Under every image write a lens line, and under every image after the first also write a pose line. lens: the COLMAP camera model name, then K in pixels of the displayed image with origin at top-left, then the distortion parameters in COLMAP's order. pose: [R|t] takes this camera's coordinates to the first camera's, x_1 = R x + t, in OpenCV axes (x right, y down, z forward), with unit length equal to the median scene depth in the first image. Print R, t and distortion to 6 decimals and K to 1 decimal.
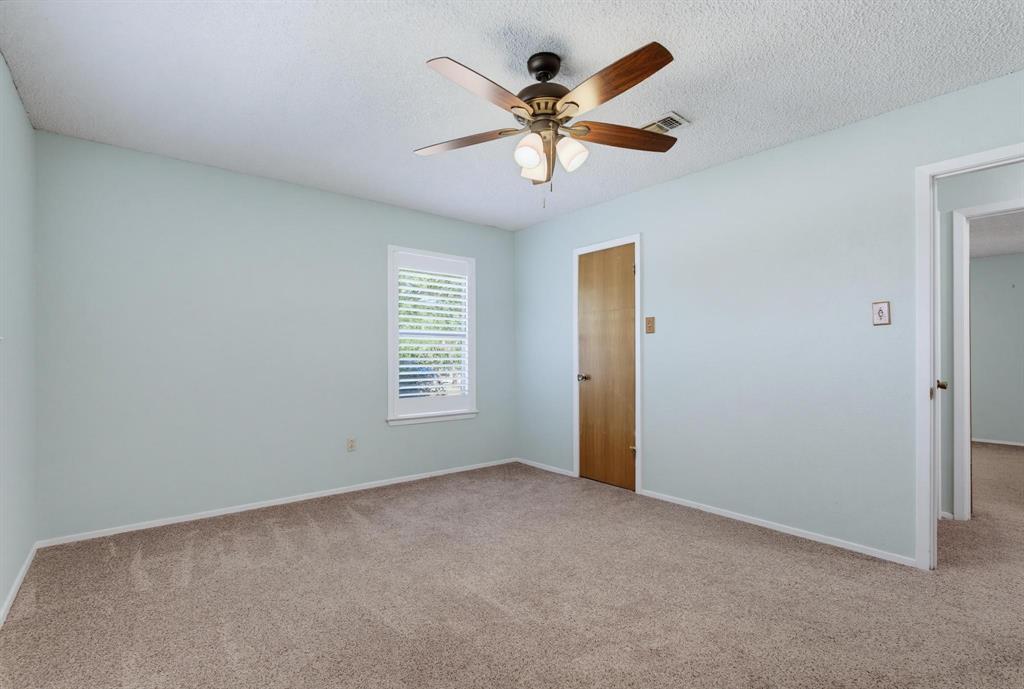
lens RADIAL K [[459.4, 0, 521.5], [0, 459.4, 349.6], [0, 0, 1]] dist [-0.012613, 0.000165]
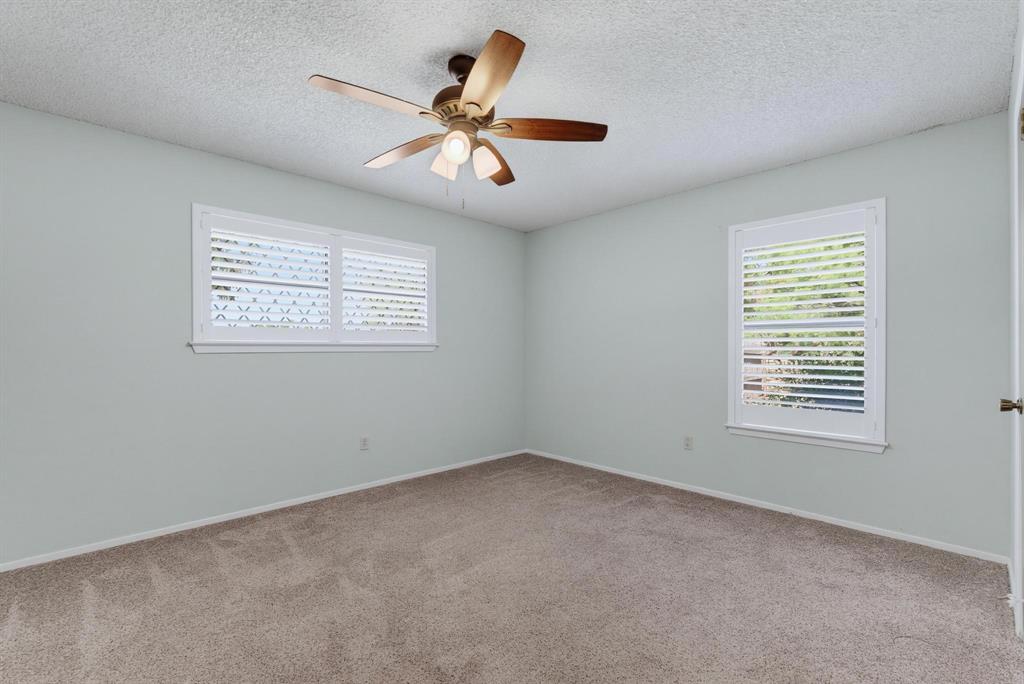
lens RADIAL K [[459.4, 0, 520.8], [0, 459.4, 347.2], [0, 0, 1]] dist [-0.012613, 0.000165]
pose [[0.082948, -0.005014, -0.996541, 0.675087], [0.005193, 0.999976, -0.004599, 0.005779], [0.996540, -0.004793, 0.082972, 0.655247]]
